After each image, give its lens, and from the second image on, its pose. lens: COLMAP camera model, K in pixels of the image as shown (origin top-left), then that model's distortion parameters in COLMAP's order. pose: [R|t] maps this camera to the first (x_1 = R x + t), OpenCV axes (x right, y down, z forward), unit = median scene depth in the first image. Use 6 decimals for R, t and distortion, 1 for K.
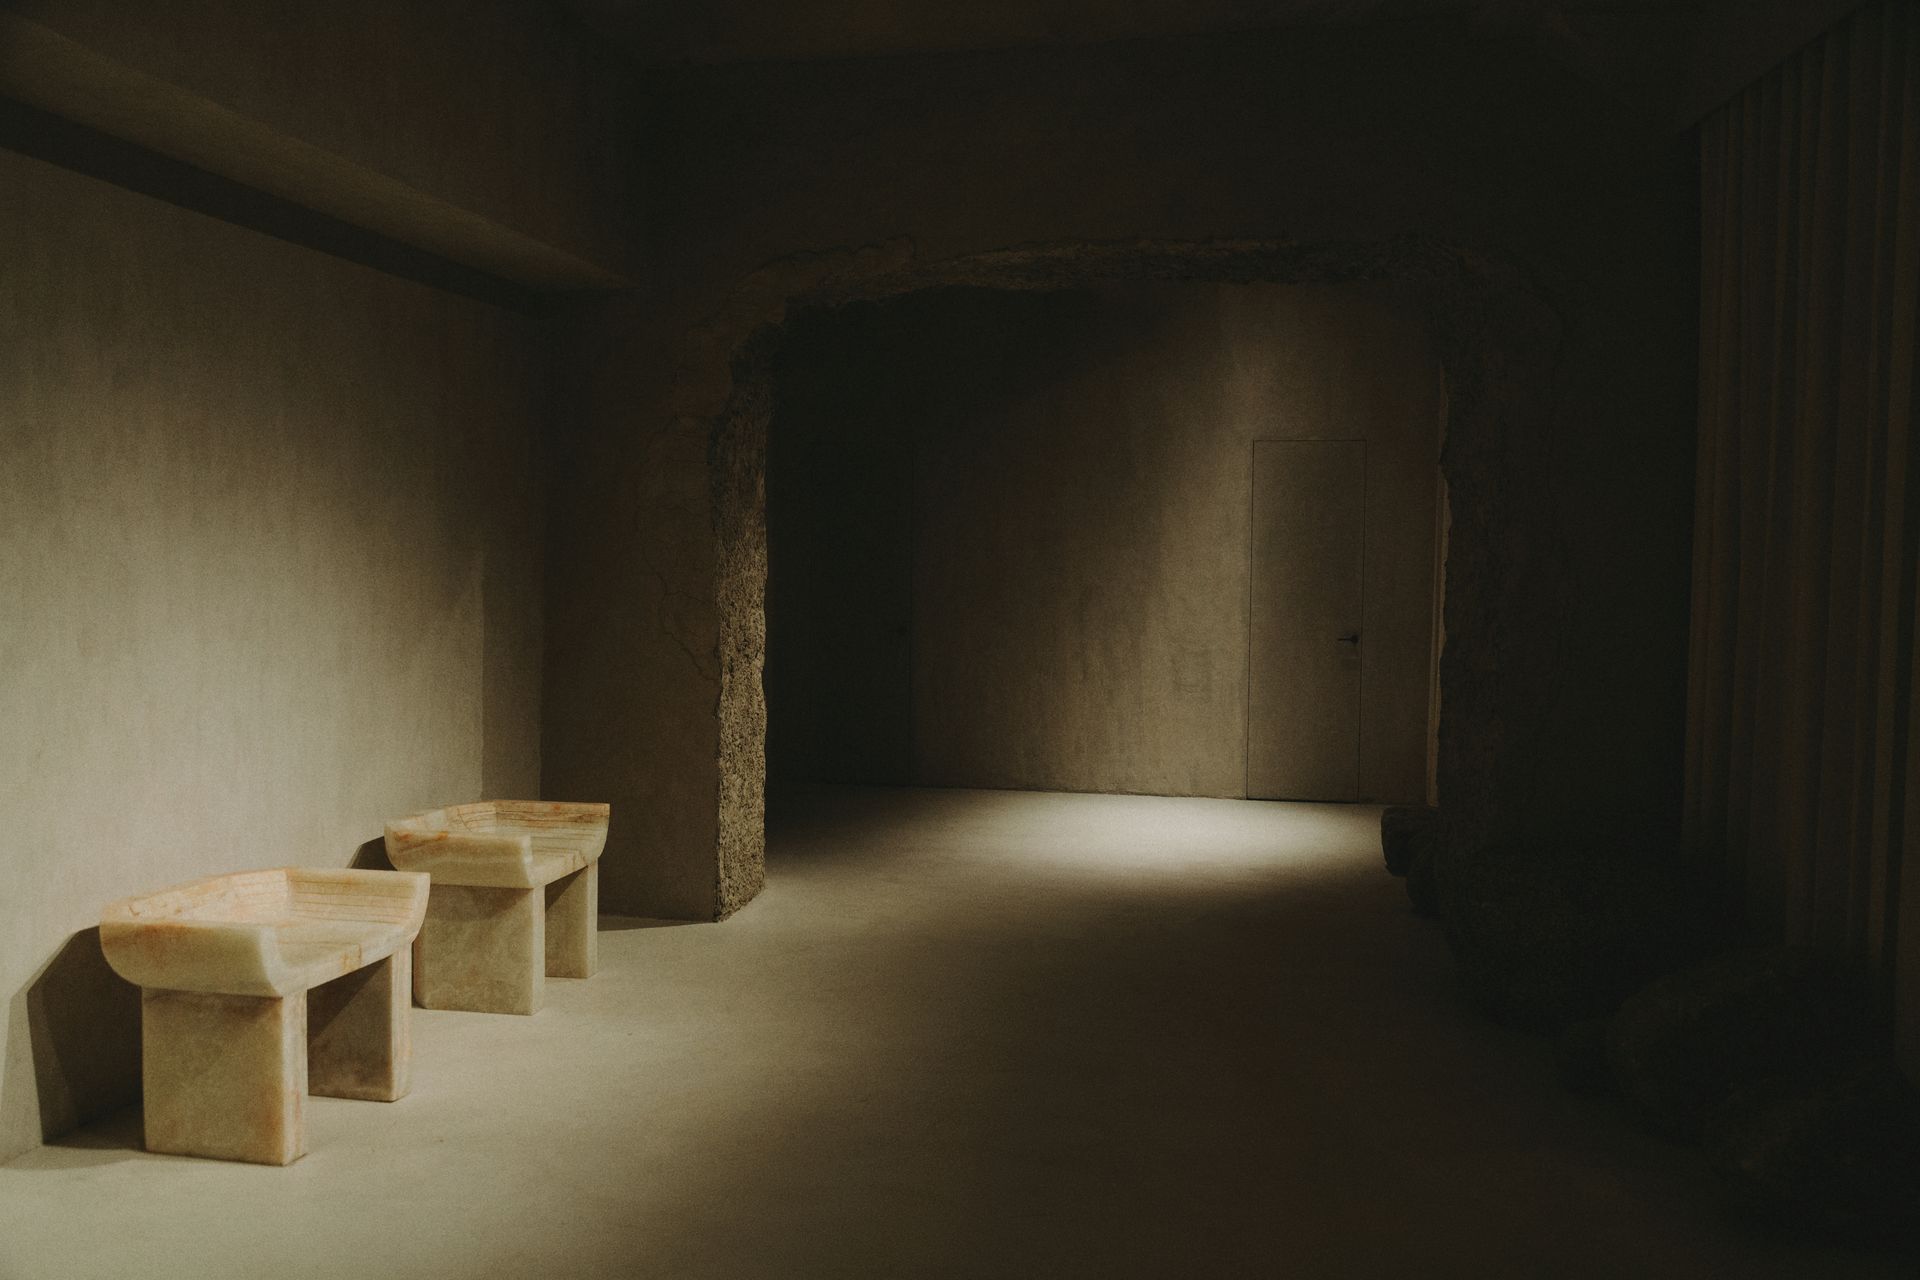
lens RADIAL K [[2153.6, 0, 960.0], [0, 2153.6, 640.0], [0, 0, 1]] dist [-0.309565, 1.125635]
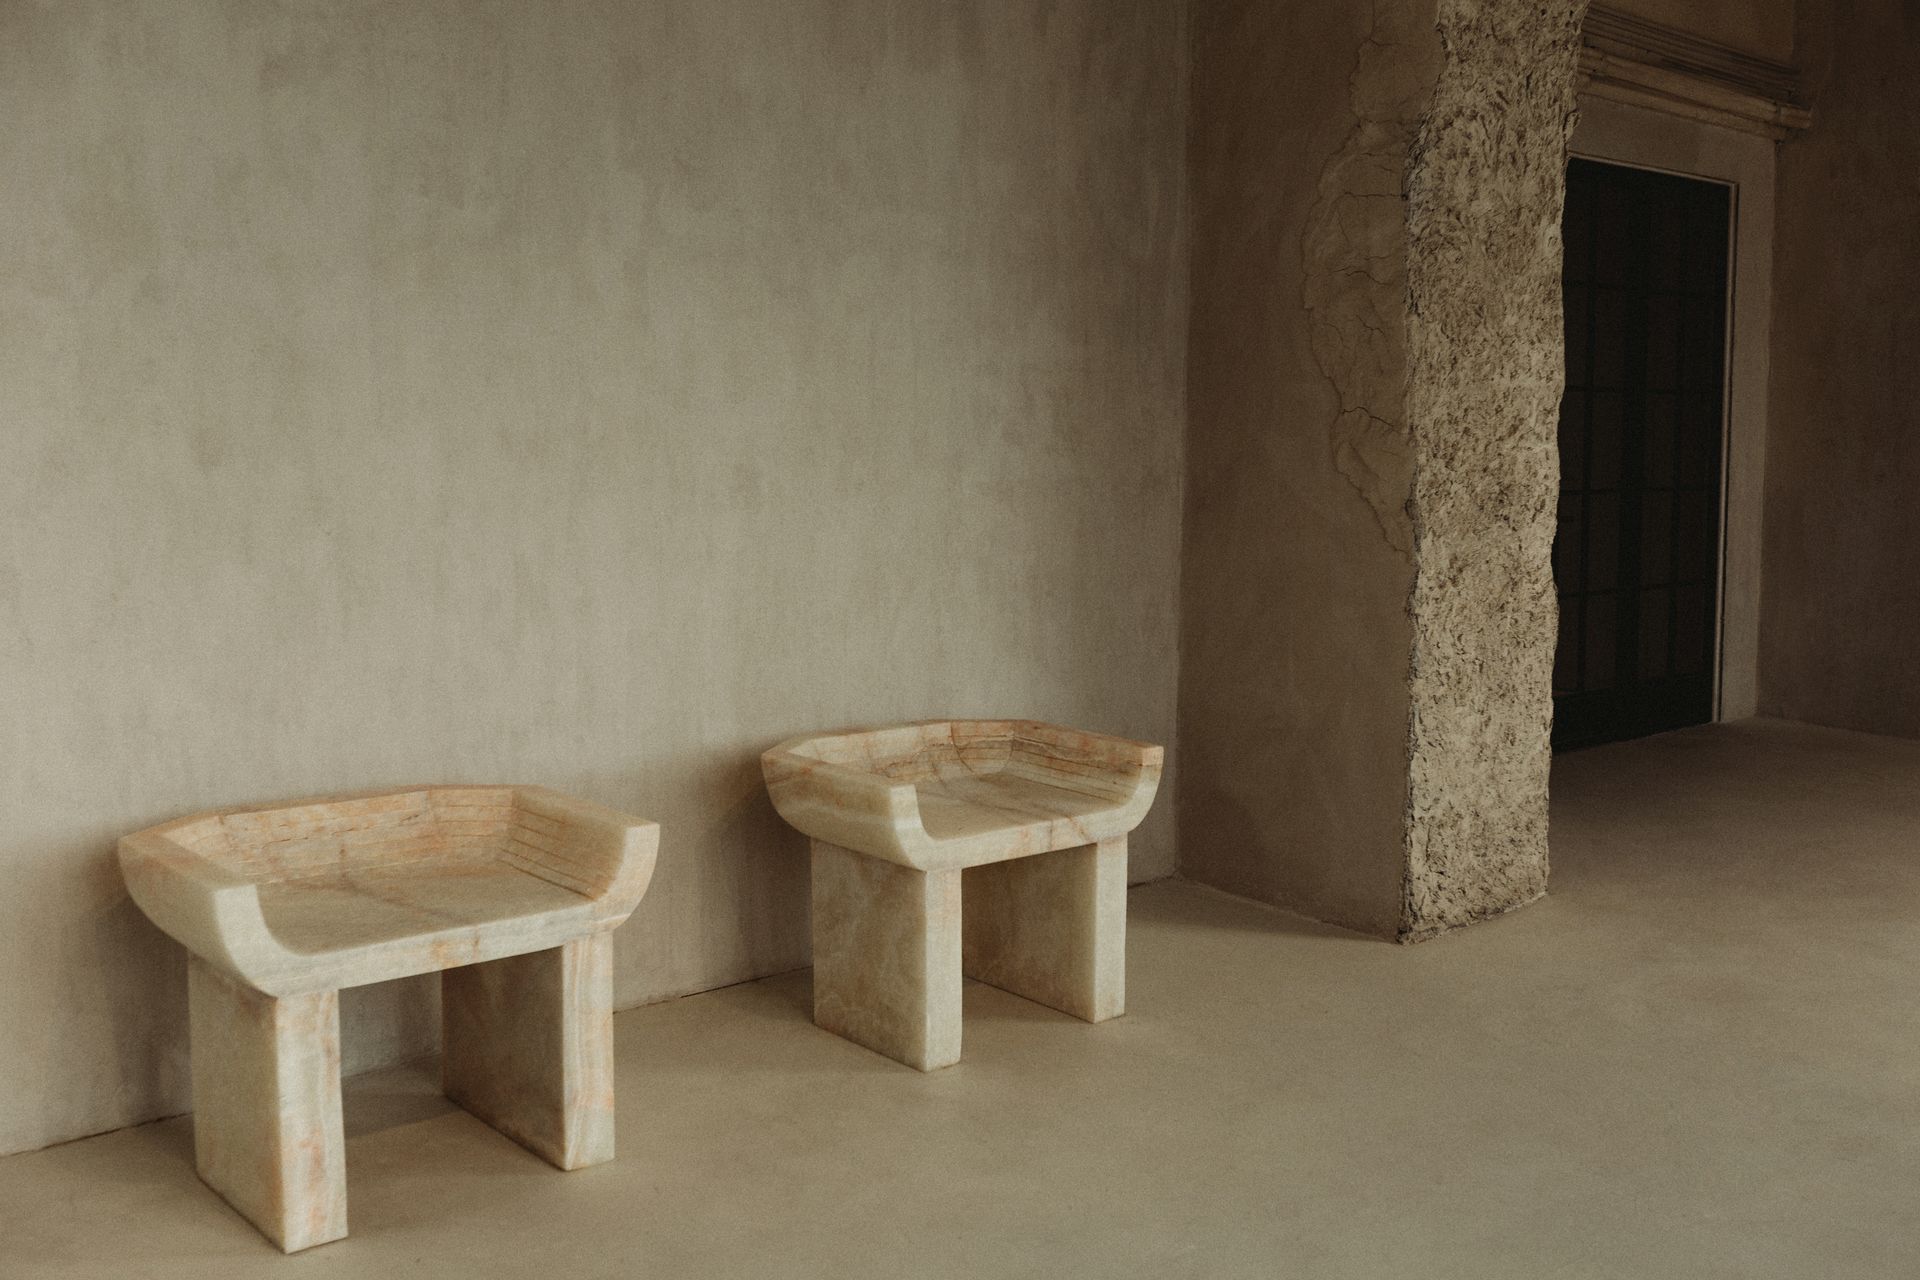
lens RADIAL K [[2153.6, 0, 960.0], [0, 2153.6, 640.0], [0, 0, 1]] dist [-0.309565, 1.125635]
pose [[0.762710, 0.060419, -0.643913, 0.178834], [-0.025624, 0.997668, 0.063262, 0.008332], [0.646233, -0.031751, 0.762479, 0.447345]]
